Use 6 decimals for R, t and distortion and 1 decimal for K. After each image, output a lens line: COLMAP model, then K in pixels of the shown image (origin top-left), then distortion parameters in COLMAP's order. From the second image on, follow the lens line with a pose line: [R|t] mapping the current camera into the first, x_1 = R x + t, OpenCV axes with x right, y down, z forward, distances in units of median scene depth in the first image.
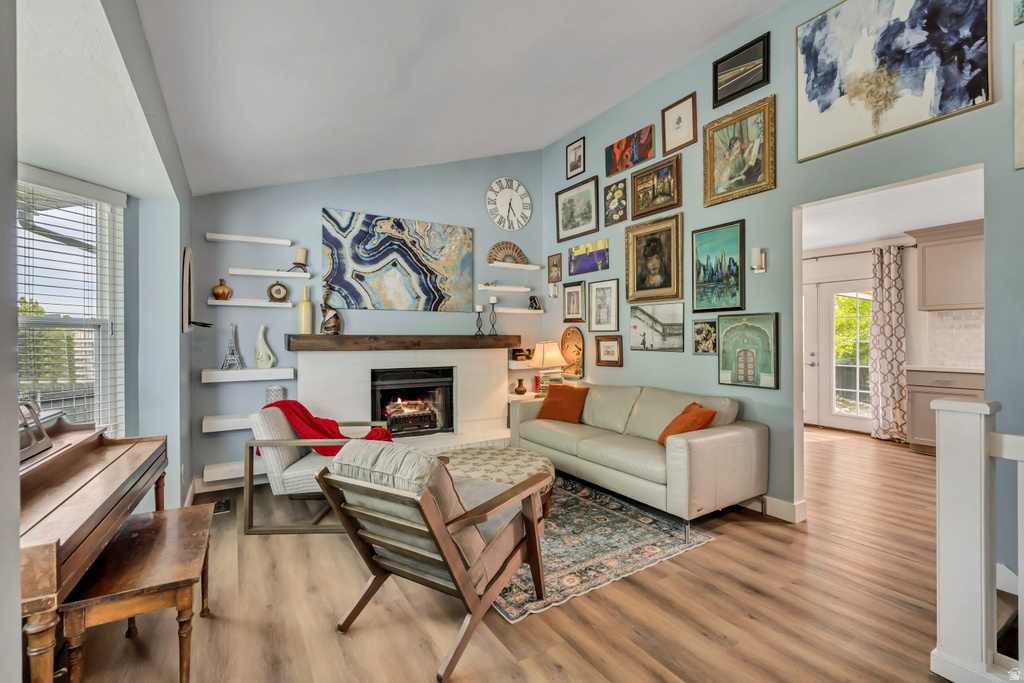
lens RADIAL K [[454.5, 0, 512.4], [0, 454.5, 336.2], [0, 0, 1]] dist [-0.003402, 0.001850]
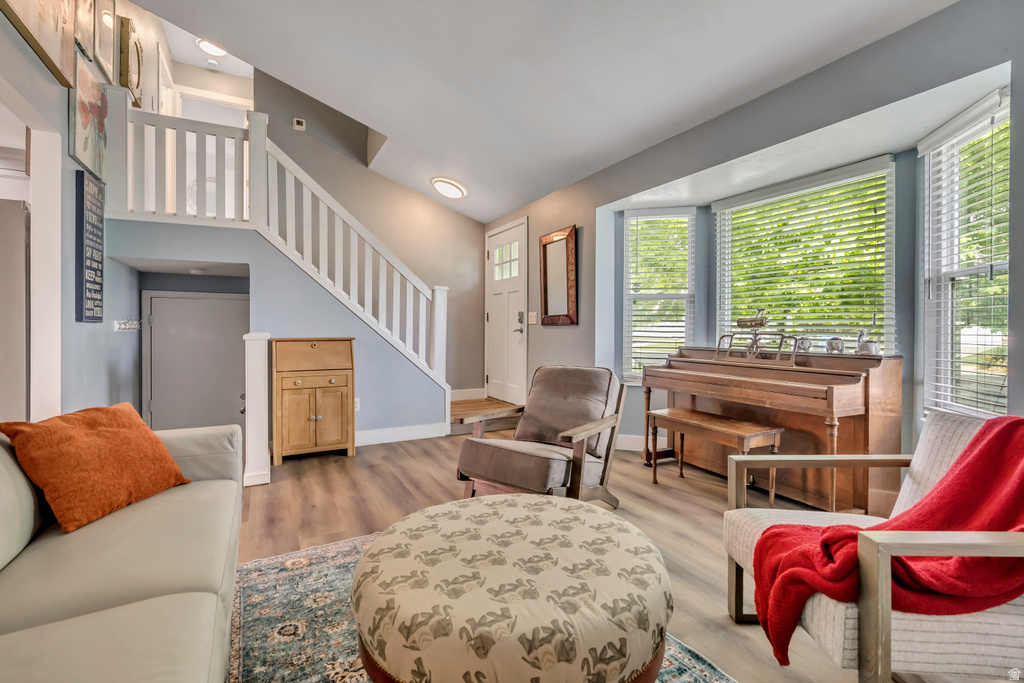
lens RADIAL K [[454.5, 0, 512.2], [0, 454.5, 335.5], [0, 0, 1]] dist [-0.003402, 0.001850]
pose [[-0.998731, 0.003021, 0.050279, -0.089624], [0.003246, 0.999985, 0.004396, 0.081618], [-0.050265, 0.004554, -0.998726, 1.670807]]
